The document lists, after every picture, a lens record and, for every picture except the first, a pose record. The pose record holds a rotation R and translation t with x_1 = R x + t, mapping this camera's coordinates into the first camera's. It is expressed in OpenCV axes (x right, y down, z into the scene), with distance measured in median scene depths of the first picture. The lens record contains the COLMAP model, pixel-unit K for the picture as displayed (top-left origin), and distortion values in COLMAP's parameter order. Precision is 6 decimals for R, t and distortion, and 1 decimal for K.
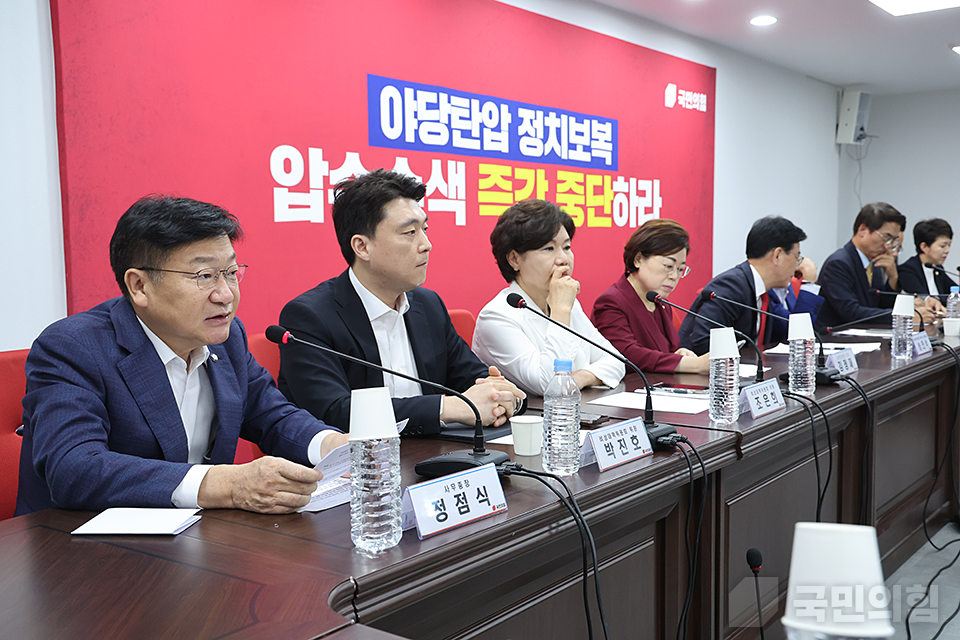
lens RADIAL K [[1024.7, 0, 480.0], [0, 1024.7, 320.0], [0, 0, 1]] dist [0.002719, -0.002856]
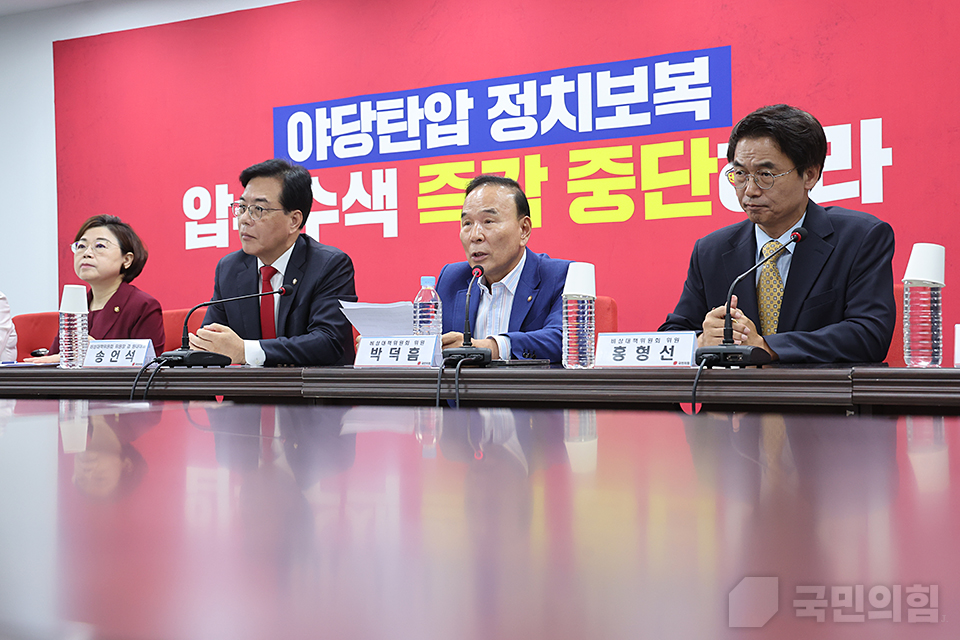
lens RADIAL K [[1208.6, 0, 481.4], [0, 1208.6, 332.9], [0, 0, 1]] dist [0.094542, 0.020428]
pose [[0.137917, -0.005546, -0.990428, 1.019512], [-0.063125, 0.997902, -0.014378, 0.003697], [0.988430, 0.064504, 0.137277, 0.894322]]
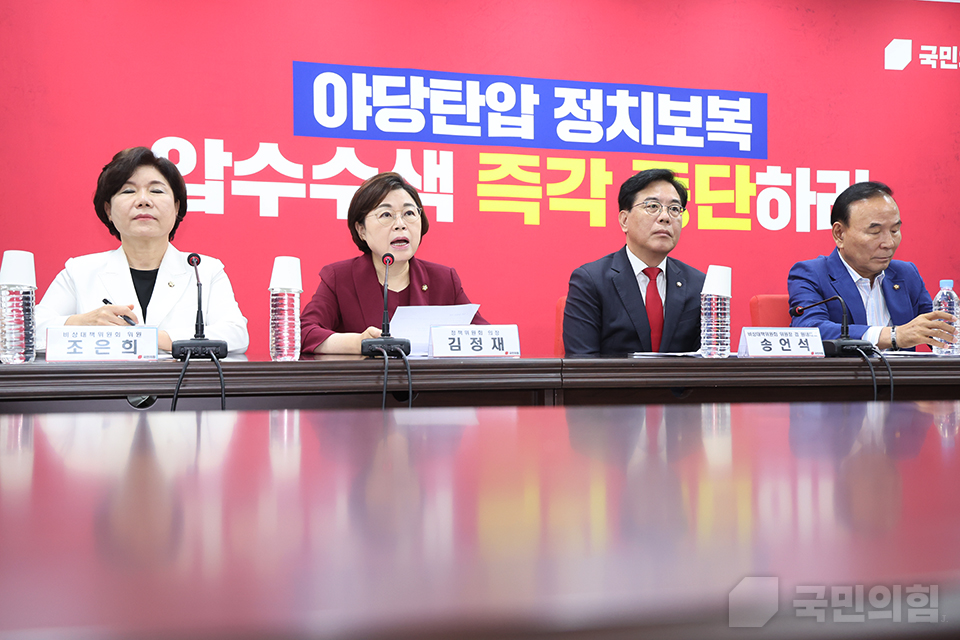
lens RADIAL K [[1137.9, 0, 480.0], [0, 1137.9, 320.0], [0, 0, 1]] dist [0.037592, 0.236692]
pose [[0.803658, 0.001294, -0.595090, 0.563879], [-0.052333, 0.996277, -0.068509, 0.055006], [0.592786, 0.086200, 0.800734, 0.227438]]
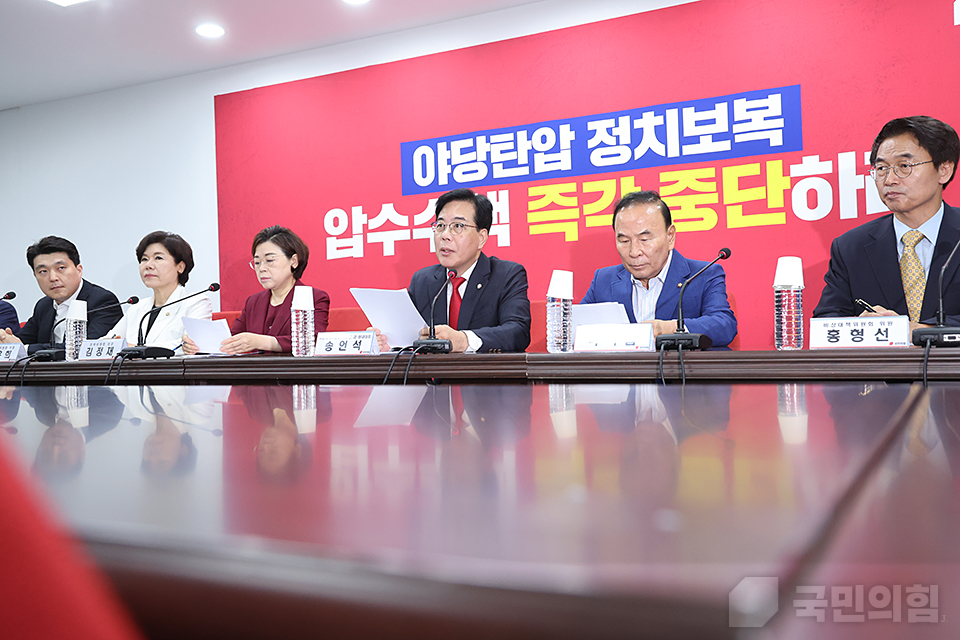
lens RADIAL K [[926.3, 0, 477.1], [0, 926.3, 331.7], [0, 0, 1]] dist [-0.015457, 0.116271]
pose [[0.152022, -0.002917, -0.988373, 0.934552], [-0.048841, 0.998752, -0.010460, 0.012420], [0.987170, 0.049864, 0.151689, 0.784491]]
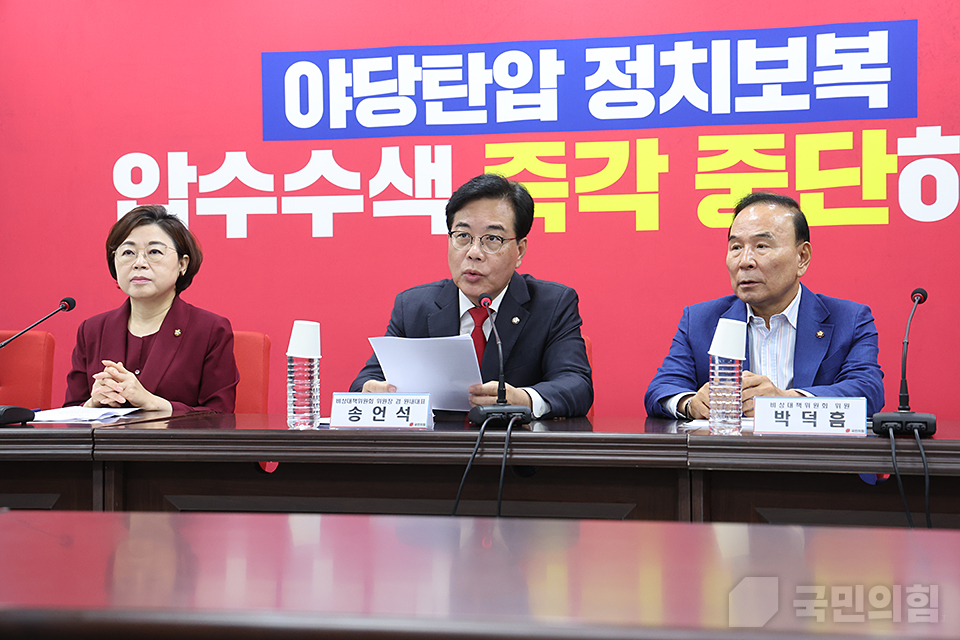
lens RADIAL K [[1724.9, 0, 480.0], [0, 1724.9, 320.0], [0, 0, 1]] dist [0.234625, 0.155704]
pose [[0.390480, 0.003353, -0.920605, 1.039878], [-0.067194, 0.997430, -0.024868, -0.005262], [0.918156, 0.071569, 0.389702, 0.538213]]
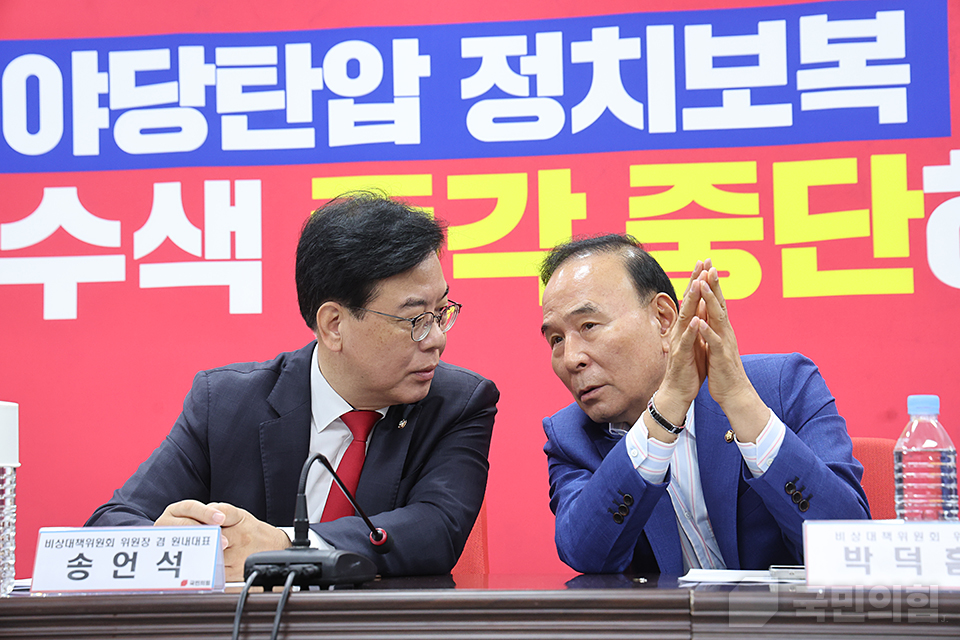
lens RADIAL K [[2033.6, 0, 480.0], [0, 2033.6, 320.0], [0, 0, 1]] dist [0.398007, -0.532463]
pose [[0.471239, -0.078955, -0.878464, 0.813062], [-0.057397, 0.991129, -0.119870, 0.015624], [0.880136, 0.106909, 0.462527, 0.632302]]
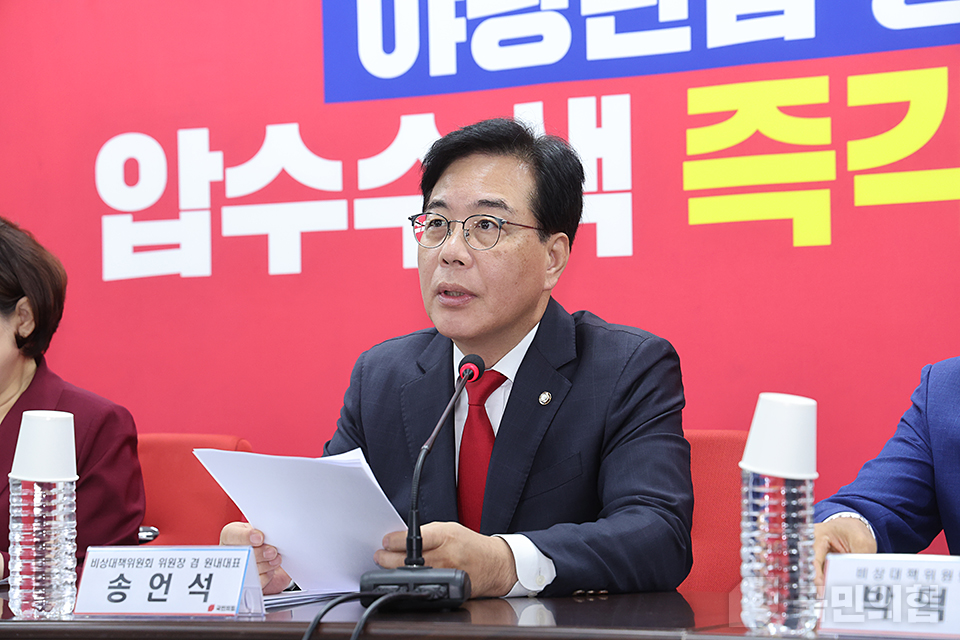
lens RADIAL K [[2732.2, 0, 480.0], [0, 2732.2, 320.0], [0, 0, 1]] dist [0.743964, -0.175529]
pose [[0.134669, -0.037419, -0.990184, 0.966006], [-0.060019, 0.997144, -0.045845, -0.016035], [0.989071, 0.065603, 0.132038, 0.775067]]
